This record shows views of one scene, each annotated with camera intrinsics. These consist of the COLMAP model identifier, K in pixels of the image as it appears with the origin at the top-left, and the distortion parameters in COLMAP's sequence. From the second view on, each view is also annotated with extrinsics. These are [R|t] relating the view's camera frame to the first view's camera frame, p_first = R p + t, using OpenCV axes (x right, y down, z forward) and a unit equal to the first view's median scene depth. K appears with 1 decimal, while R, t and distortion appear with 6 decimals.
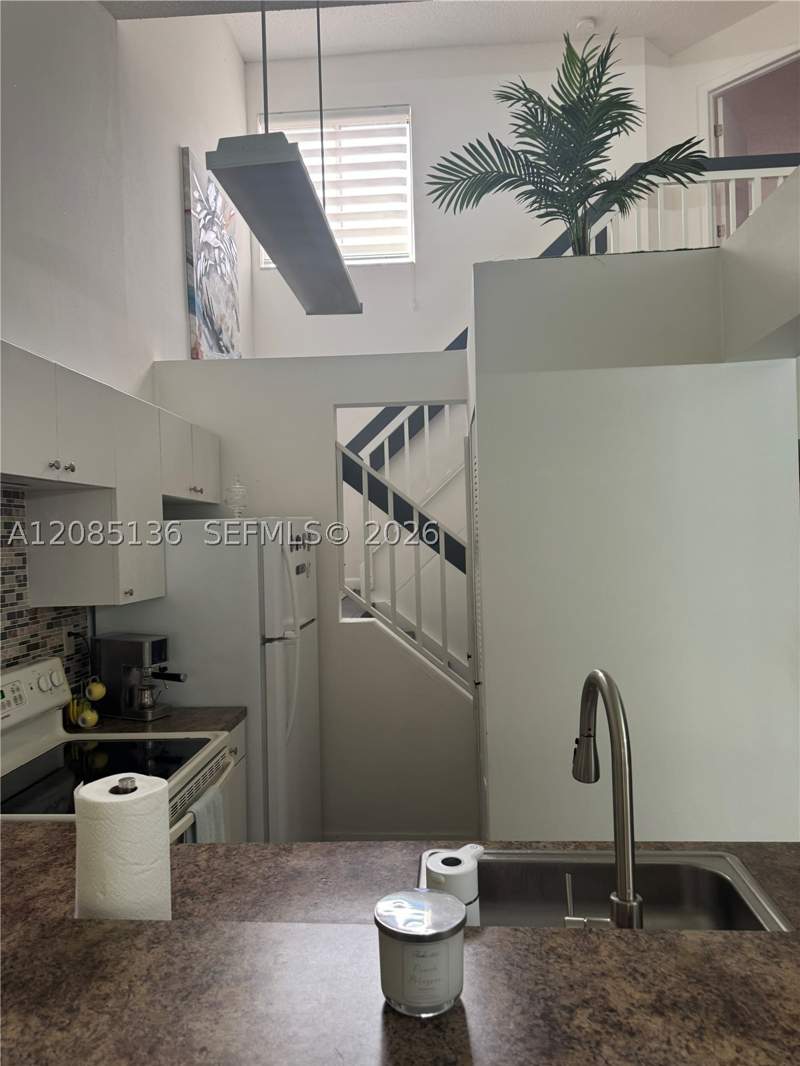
lens RADIAL K [[738.1, 0, 398.4], [0, 738.1, 541.8], [0, 0, 1]] dist [0.069814, -0.090421]
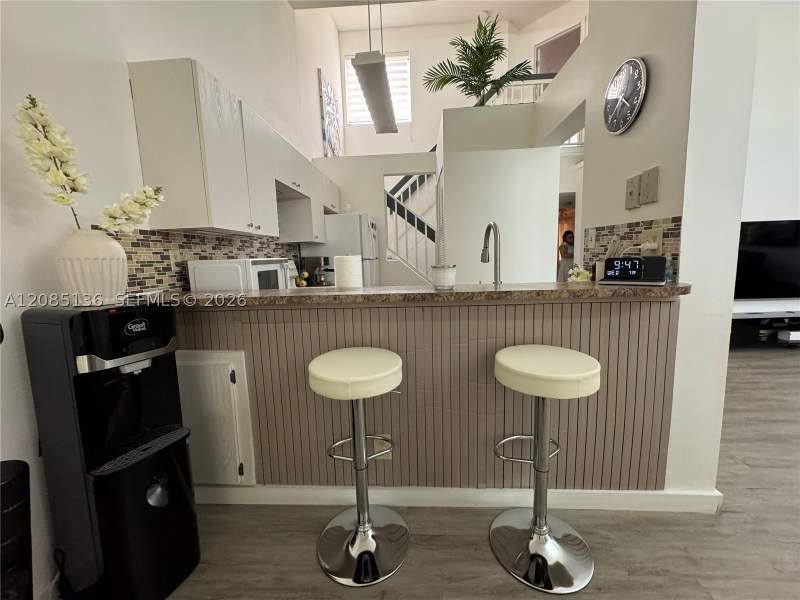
lens RADIAL K [[319.5, 0, 400.0], [0, 319.5, 300.0], [0, 0, 1]] dist [-0.003916, 0.000292]
pose [[0.999859, -0.010192, 0.013381, -0.059910], [0.008583, 0.993302, 0.115230, 0.136087], [-0.014466, -0.115099, 0.993249, -0.162174]]
